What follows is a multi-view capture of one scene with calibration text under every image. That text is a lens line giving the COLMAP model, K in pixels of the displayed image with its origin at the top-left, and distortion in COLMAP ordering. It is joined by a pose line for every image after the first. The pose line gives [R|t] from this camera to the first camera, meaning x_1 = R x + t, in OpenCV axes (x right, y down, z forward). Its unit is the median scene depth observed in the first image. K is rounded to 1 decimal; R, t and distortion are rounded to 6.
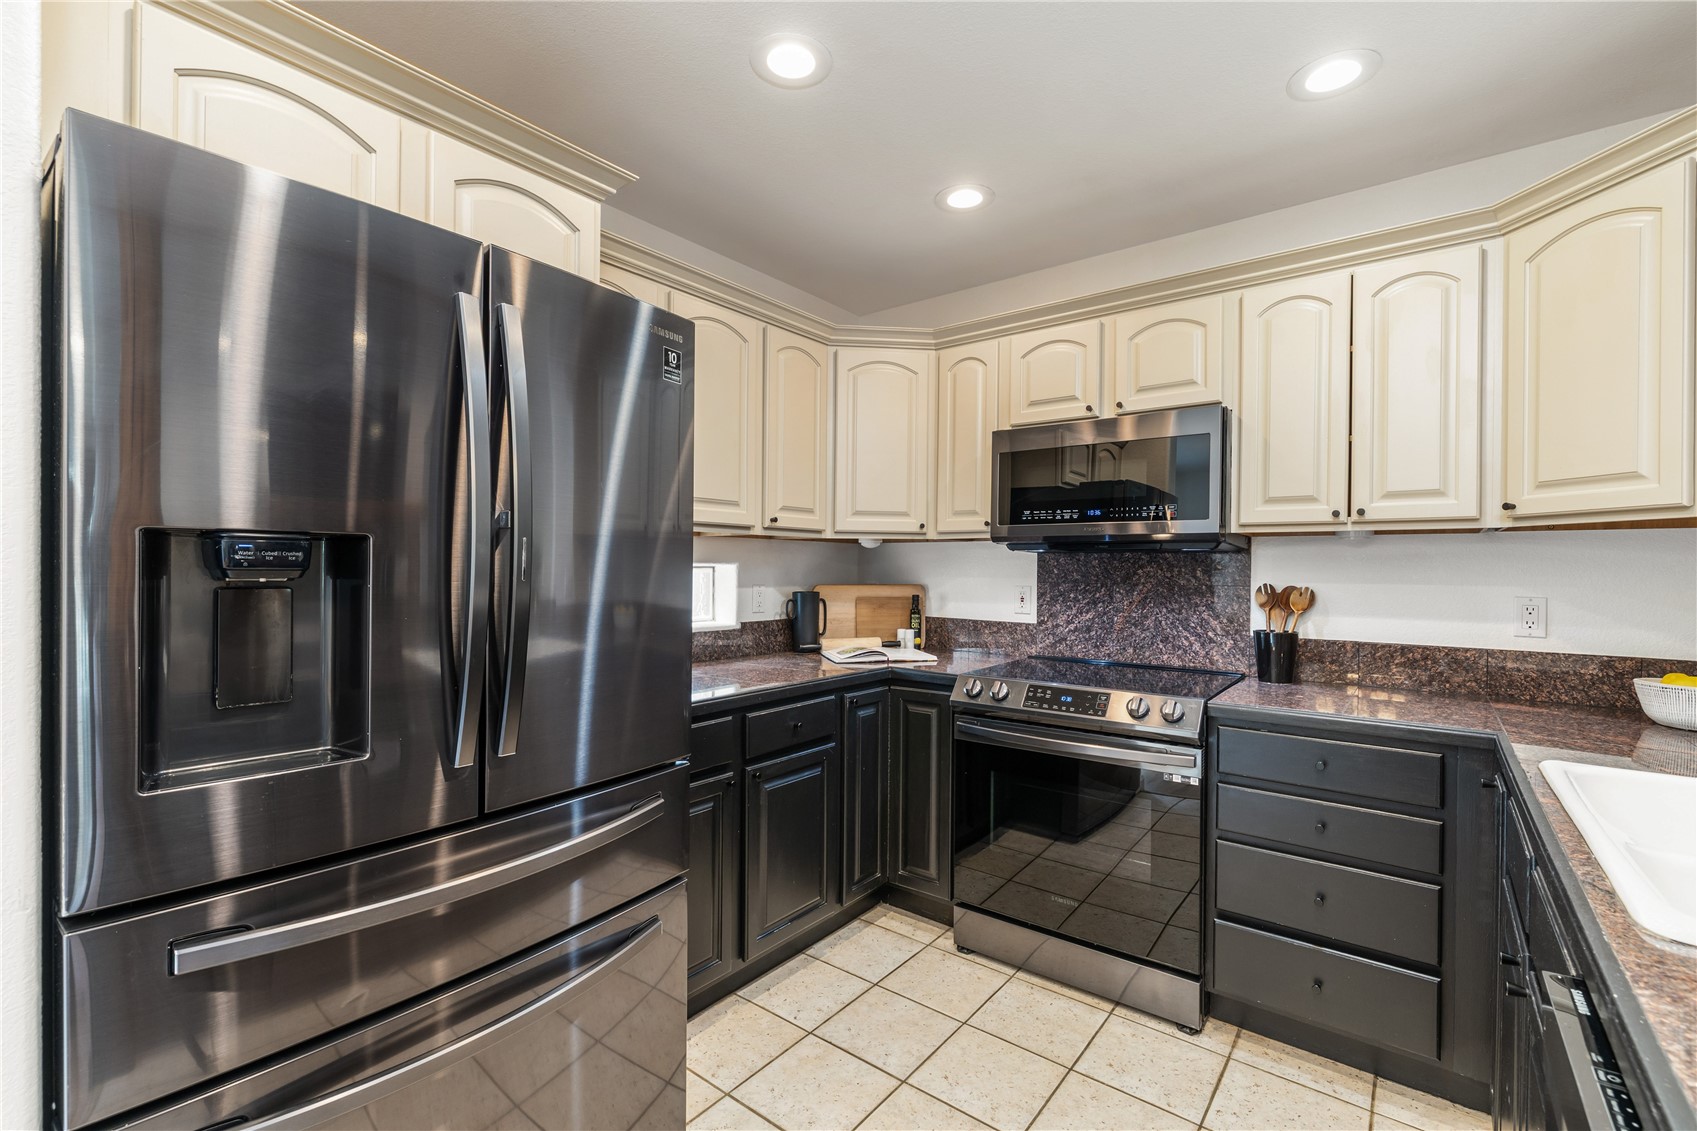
lens RADIAL K [[739.5, 0, 837.3], [0, 739.5, 566.6], [0, 0, 1]] dist [-0.001118, 0.000007]
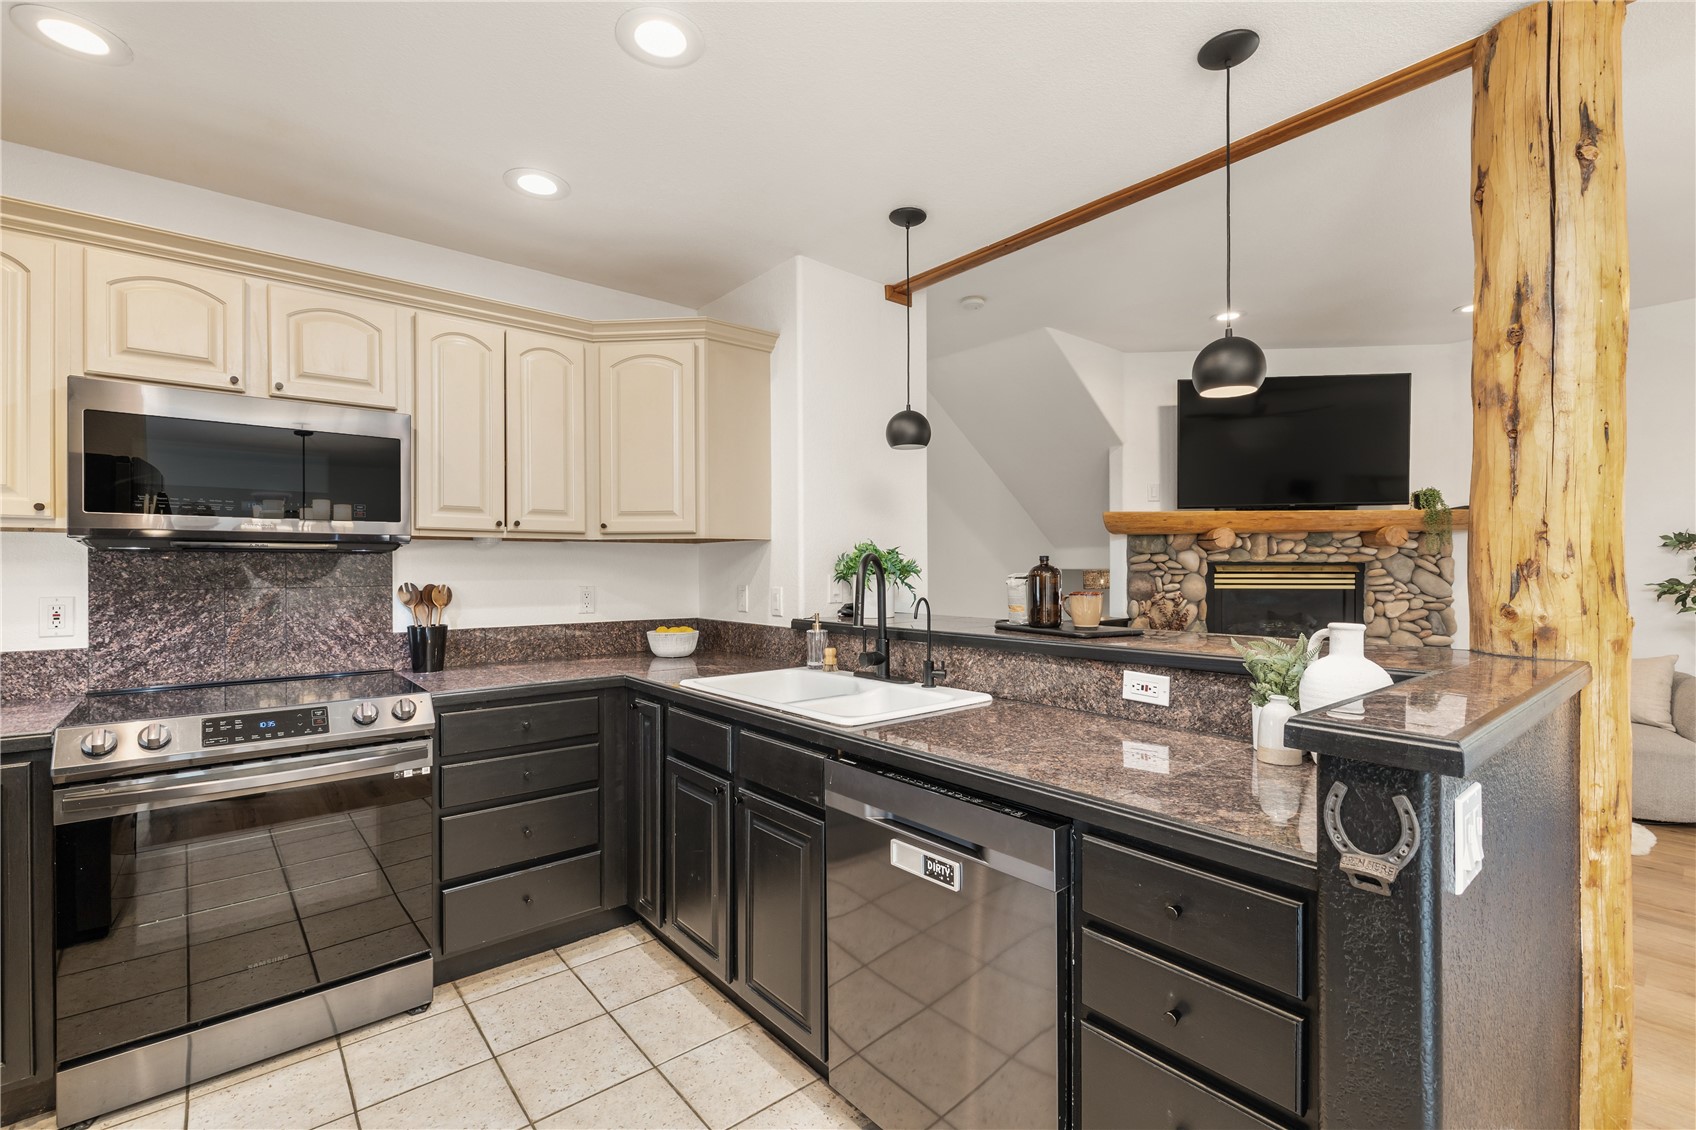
lens RADIAL K [[739.0, 0, 836.8], [0, 739.0, 566.1], [0, 0, 1]] dist [-0.001118, 0.000007]
pose [[0.215187, -0.007101, 0.976547, -0.364214], [0.004757, 0.999969, 0.006223, -0.005490], [-0.976561, 0.003307, 0.215215, 0.169292]]
